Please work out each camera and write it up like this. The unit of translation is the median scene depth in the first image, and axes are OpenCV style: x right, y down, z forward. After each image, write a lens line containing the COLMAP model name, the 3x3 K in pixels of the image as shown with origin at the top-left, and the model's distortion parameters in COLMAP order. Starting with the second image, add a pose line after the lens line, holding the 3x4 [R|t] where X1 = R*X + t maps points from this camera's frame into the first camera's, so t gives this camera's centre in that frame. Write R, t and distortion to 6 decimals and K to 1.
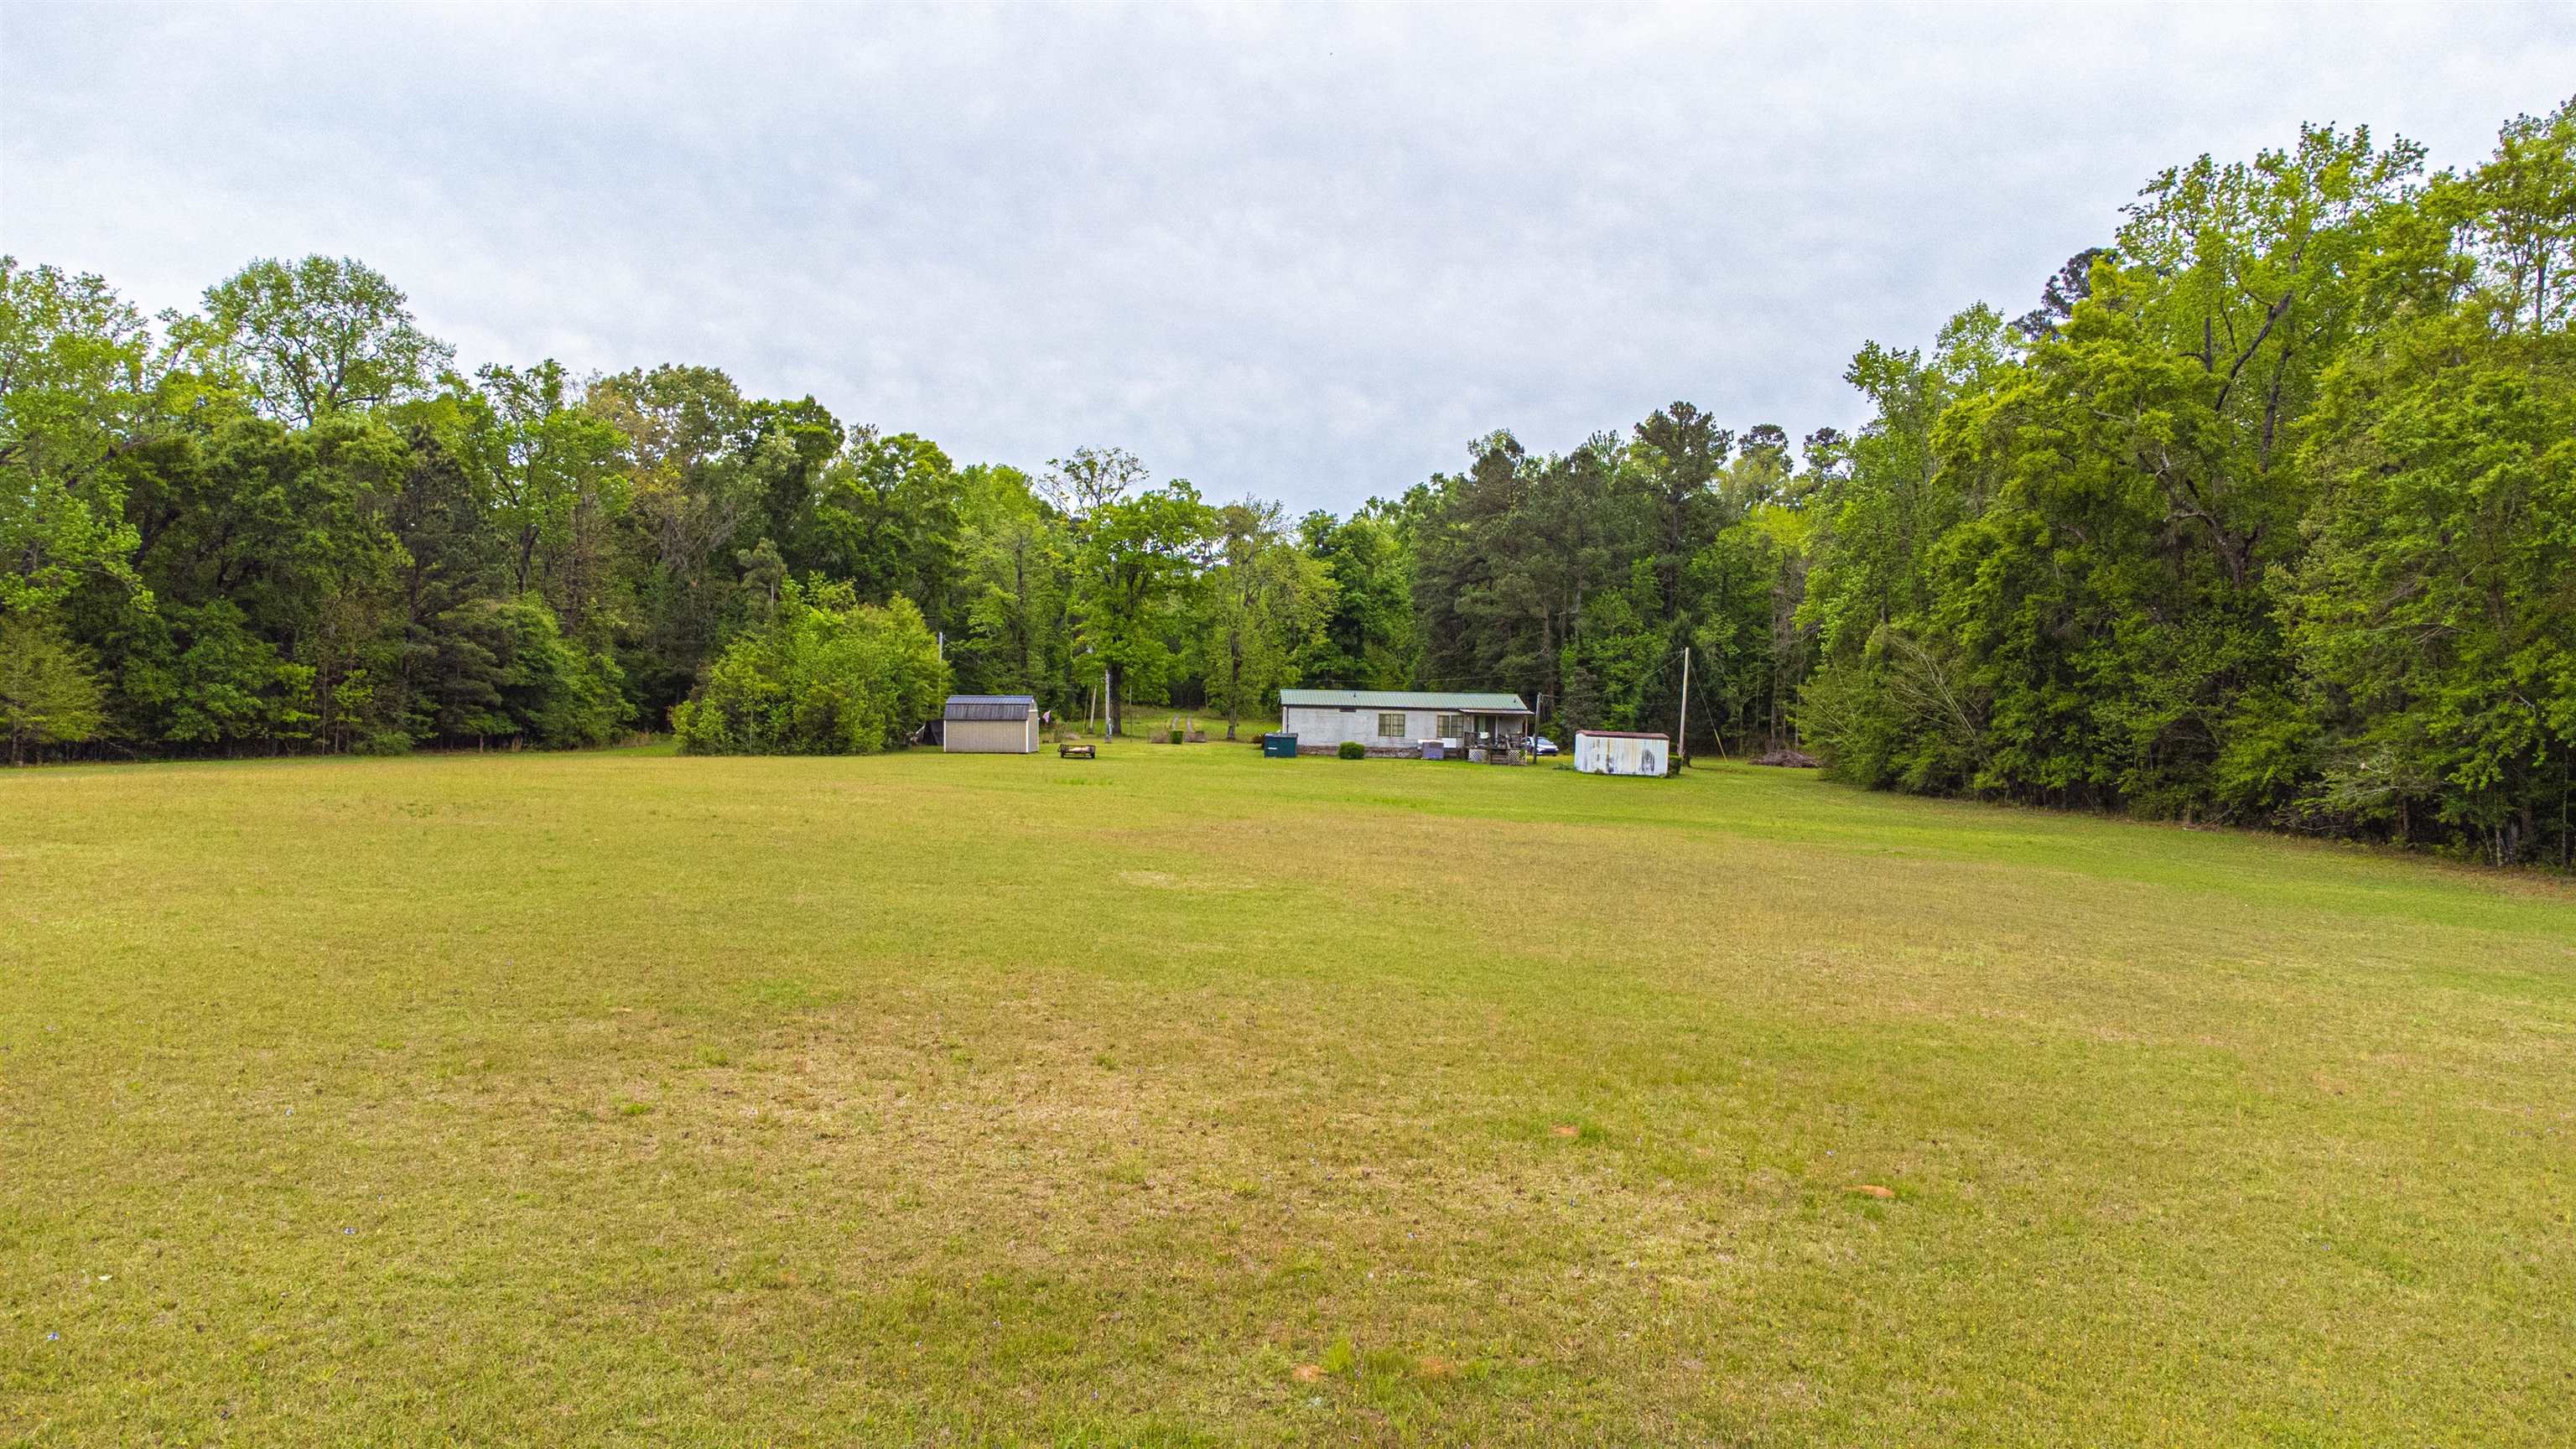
lens RADIAL K [[1886.7, 0, 1288.0], [0, 1886.7, 724.5], [0, 0, 1]] dist [0.035584, 0.005993]
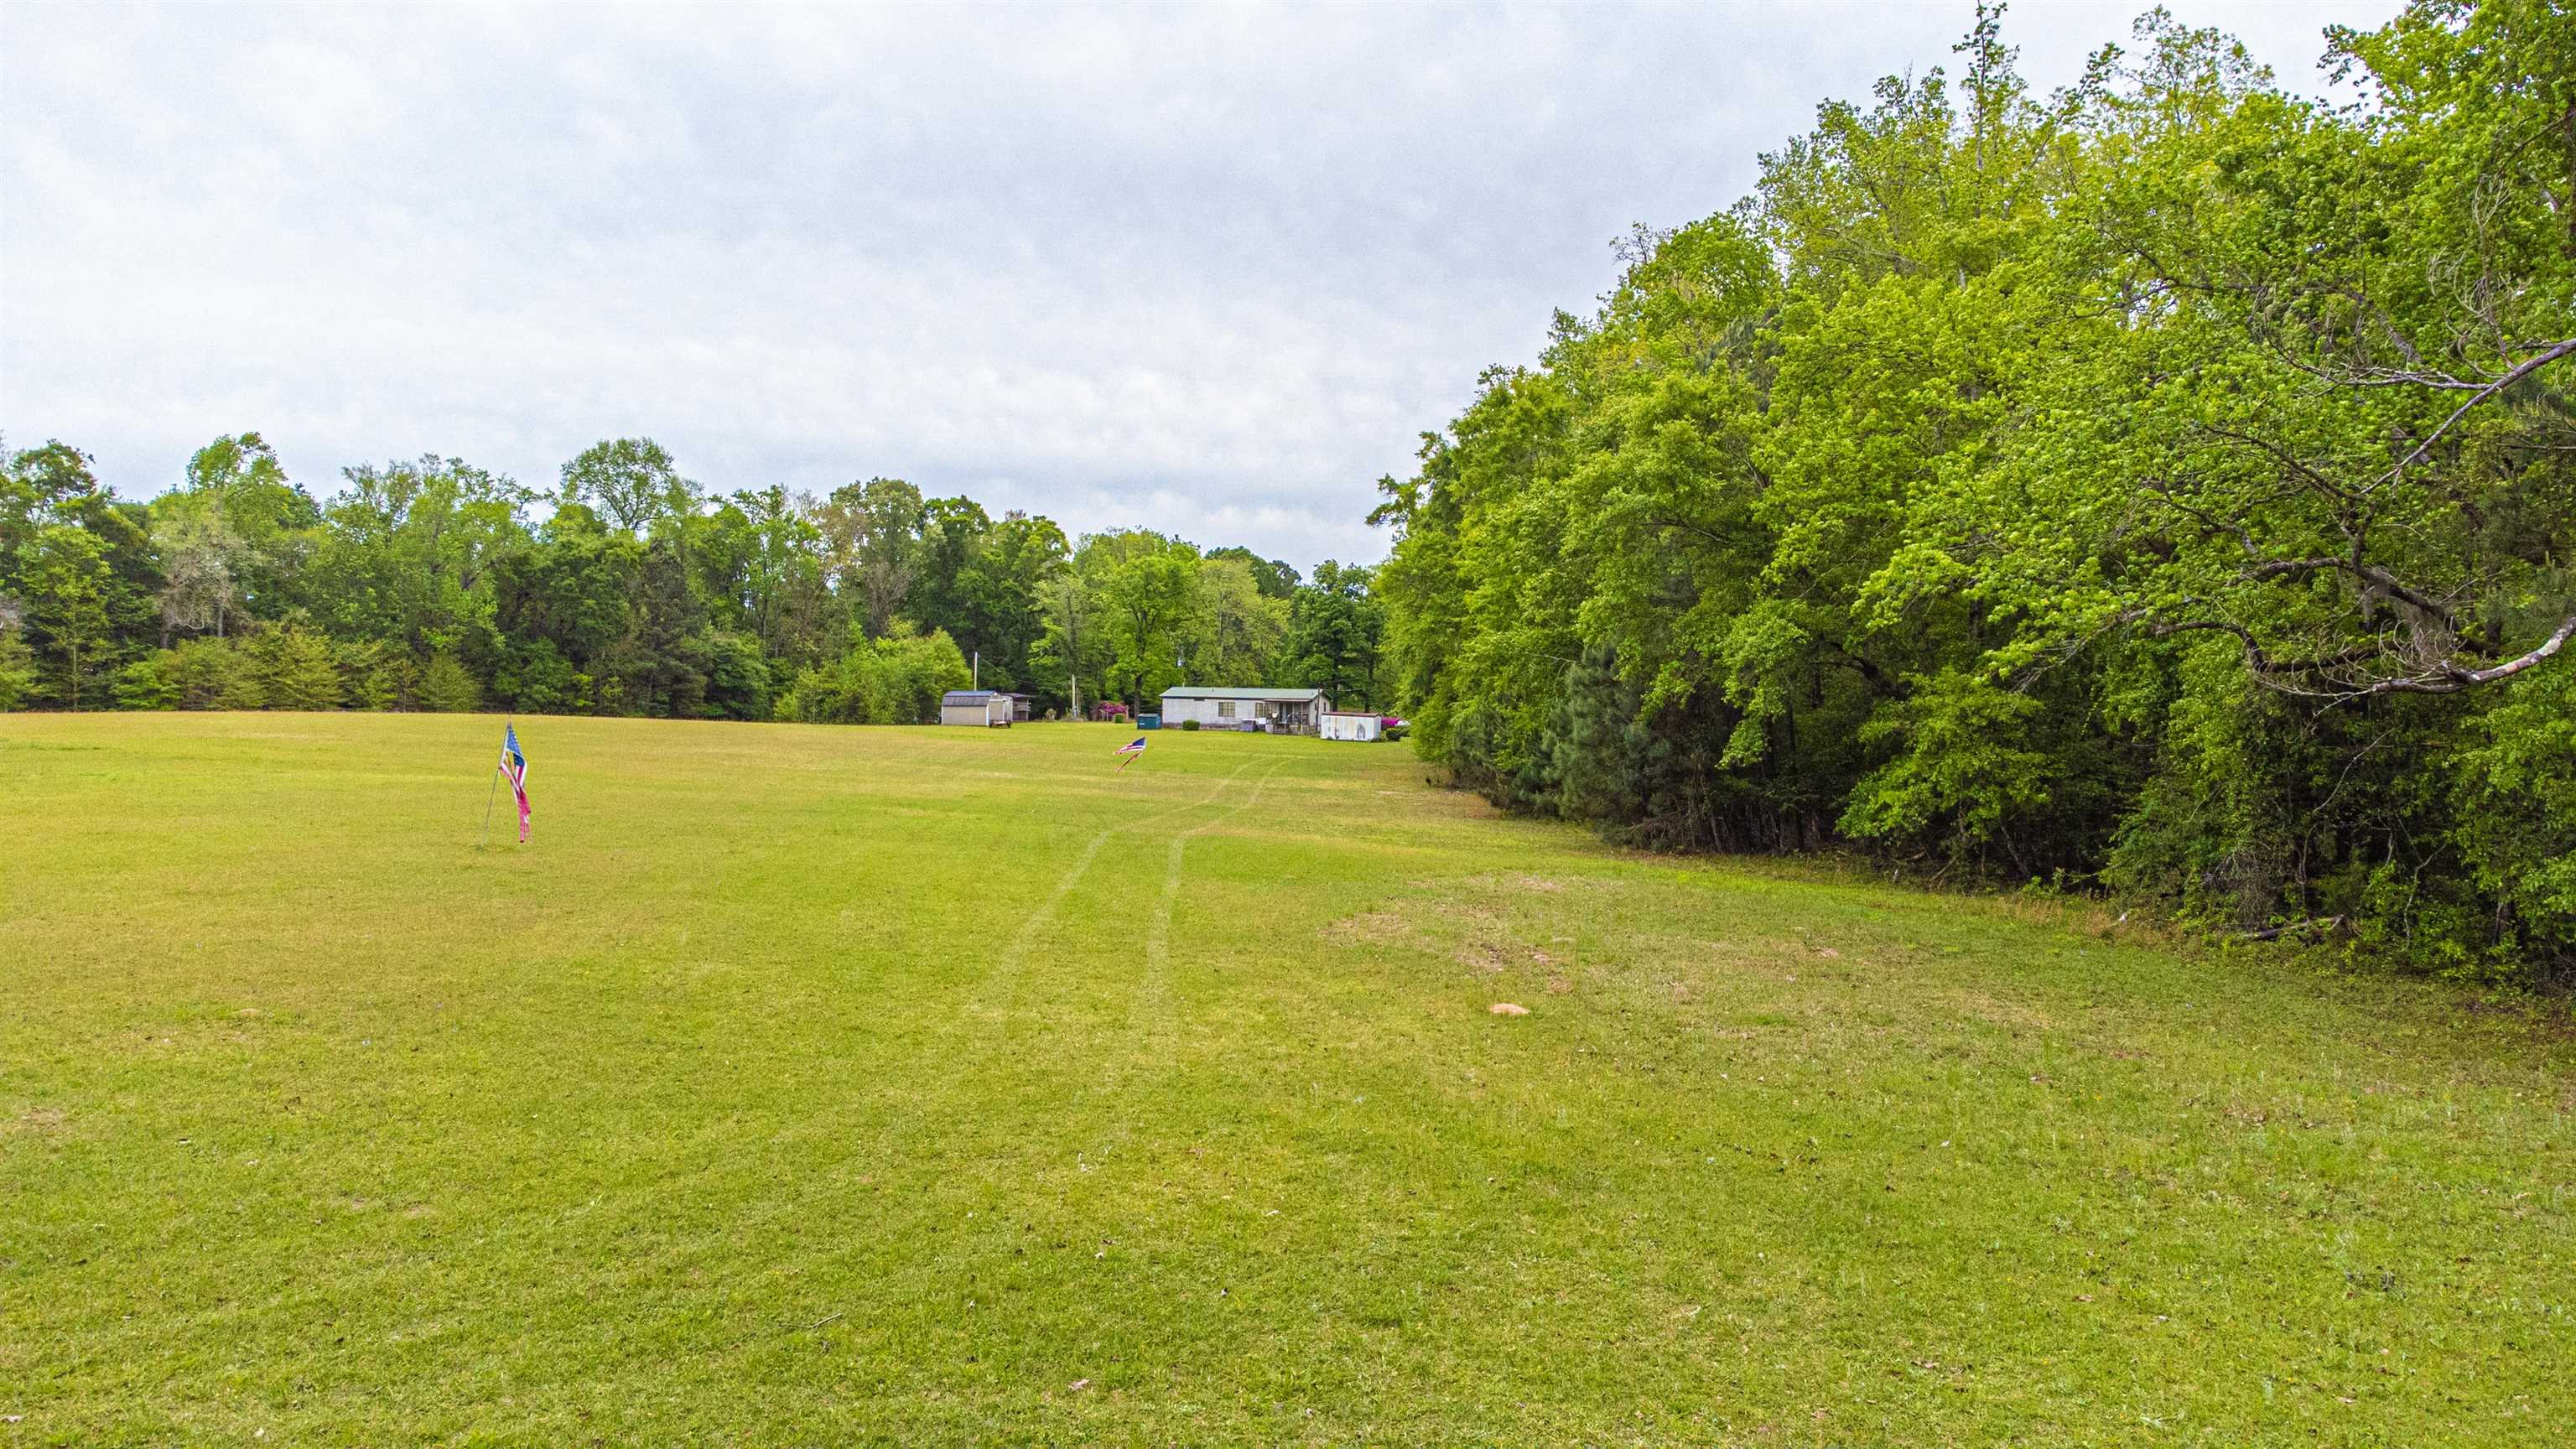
lens RADIAL K [[1933.5, 0, 1327.4], [0, 1933.5, 727.2], [0, 0, 1]] dist [0.010808, 0.068839]
pose [[0.964659, 0.000729, -0.263500, 0.574250], [-0.002890, 0.999965, -0.007813, 0.027994], [0.263485, 0.008298, 0.964628, -0.528654]]
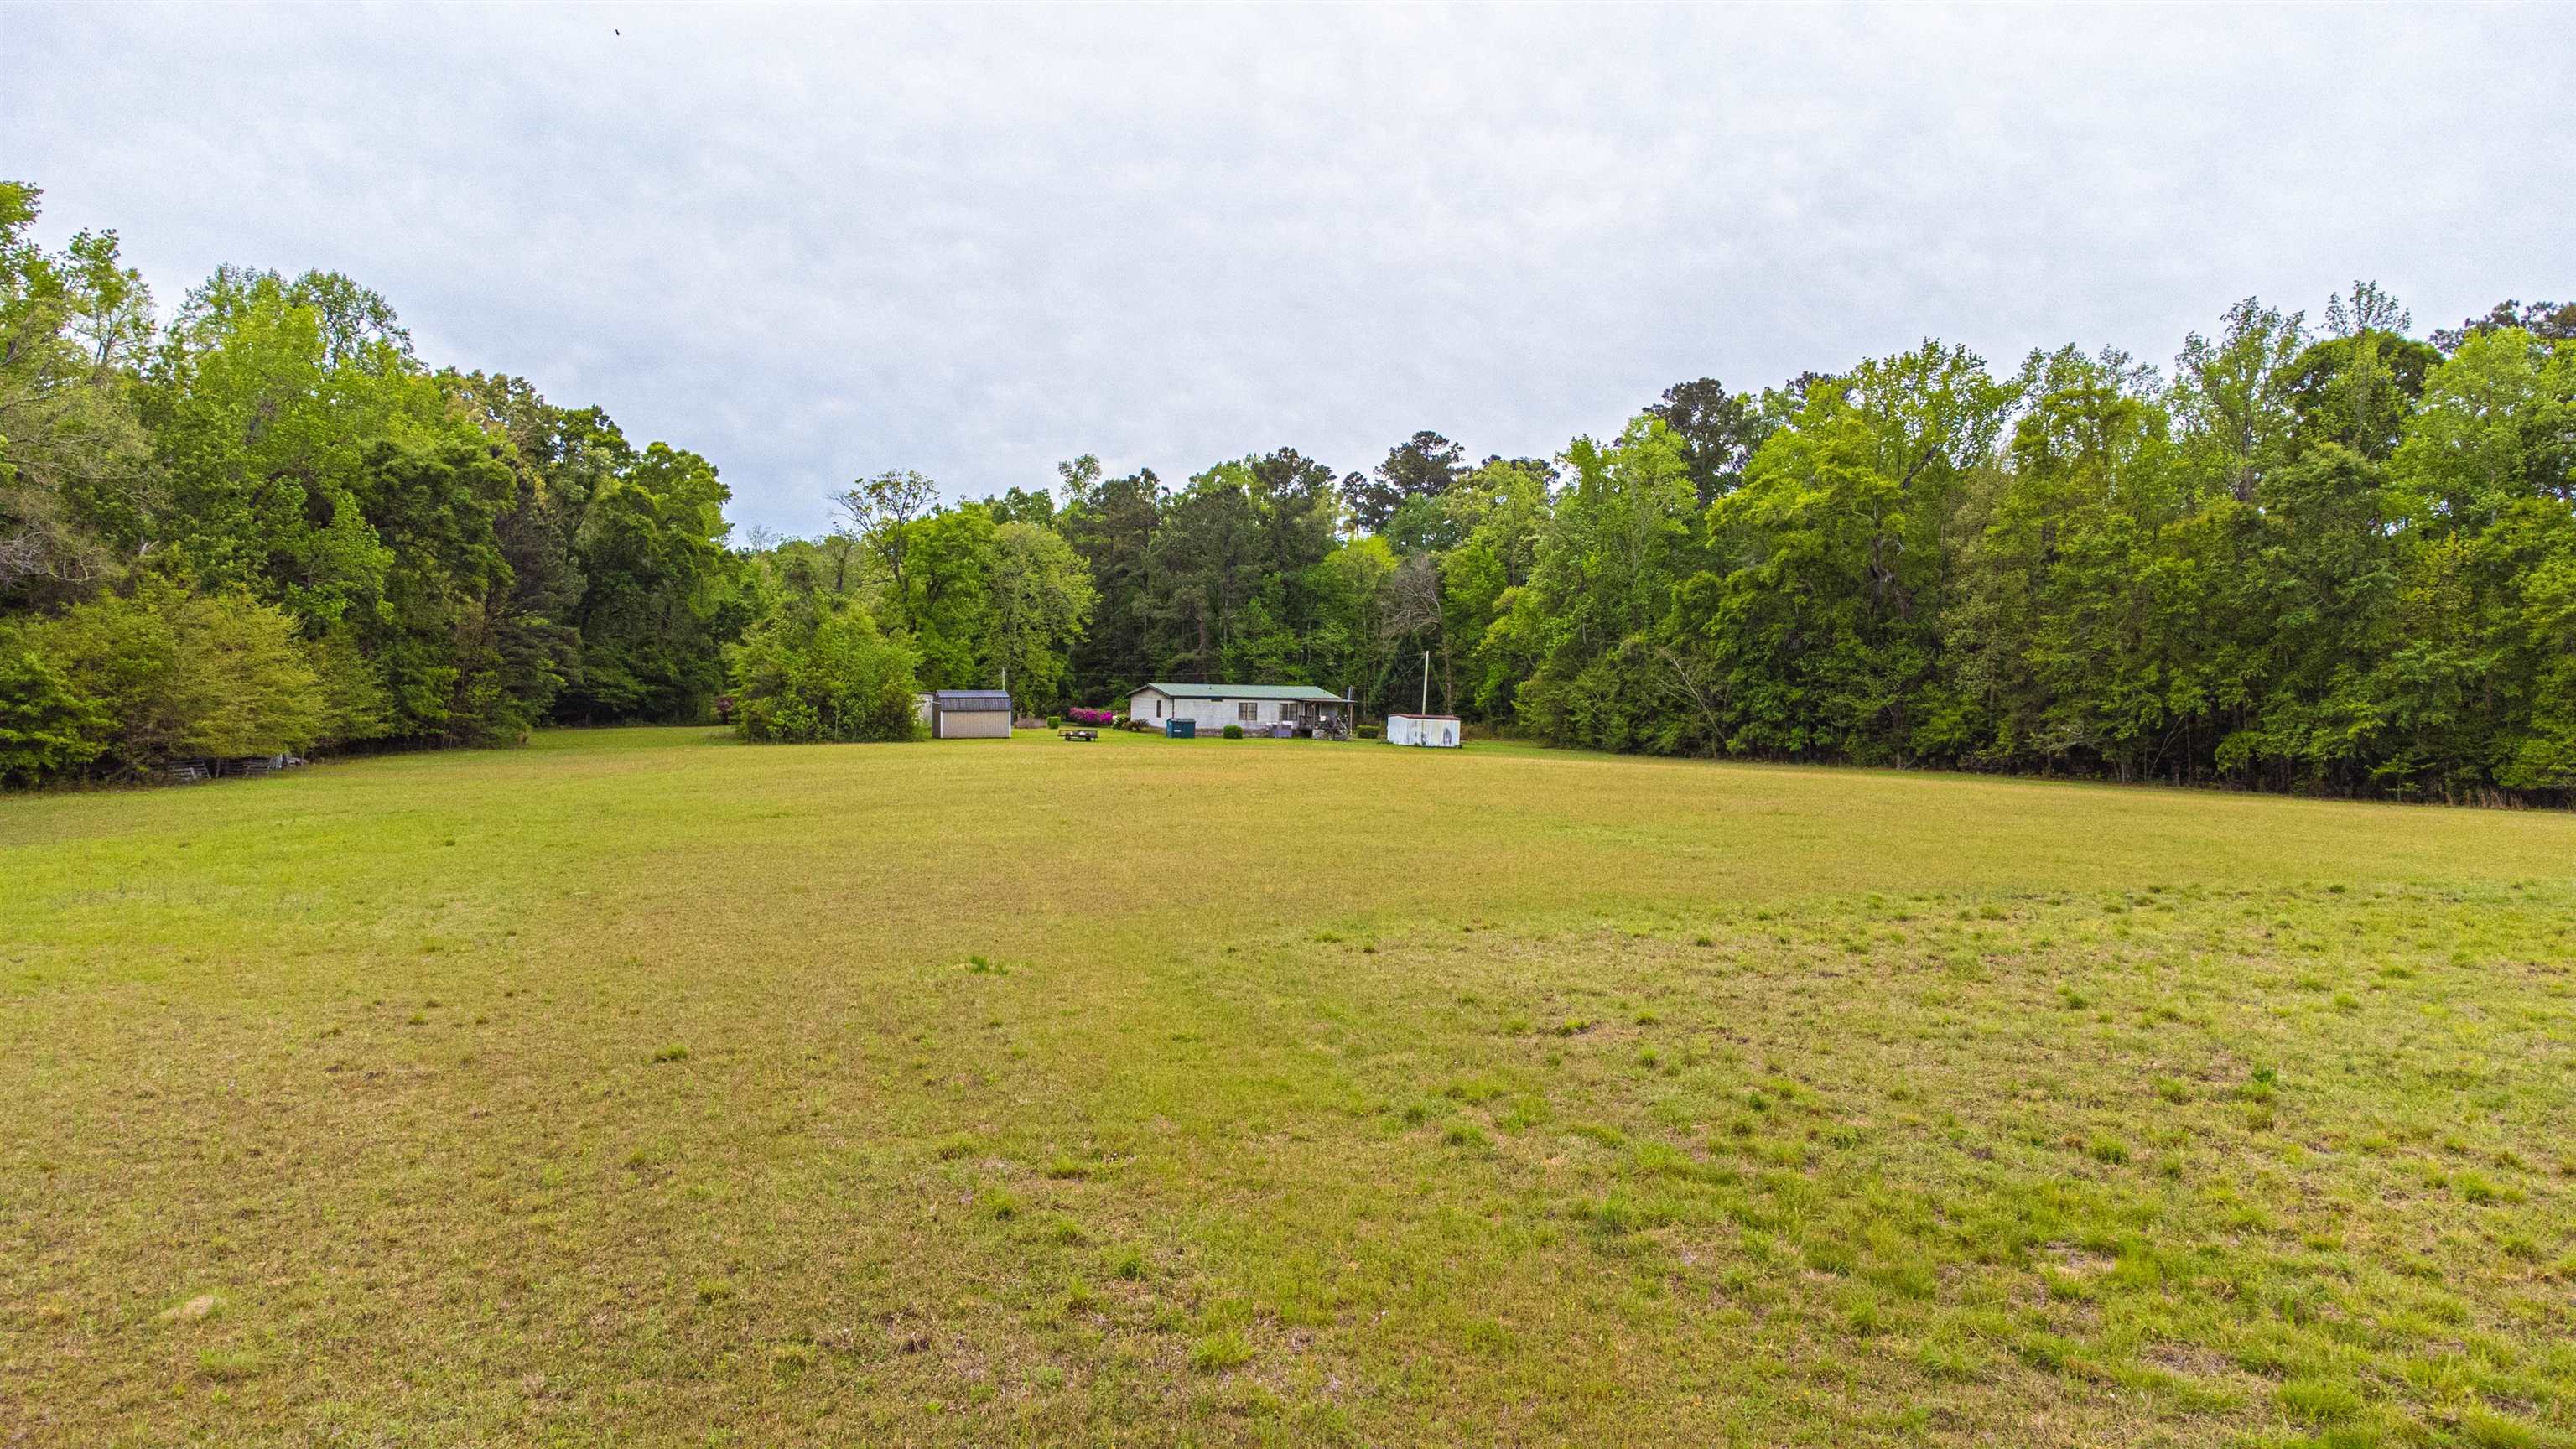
lens RADIAL K [[1886.7, 0, 1288.0], [0, 1886.7, 724.5], [0, 0, 1]] dist [0.035584, 0.005993]
pose [[0.902327, -0.012551, 0.430869, -0.487258], [0.008348, 0.999897, 0.011644, -0.005681], [-0.430971, -0.006910, 0.902339, -0.165478]]
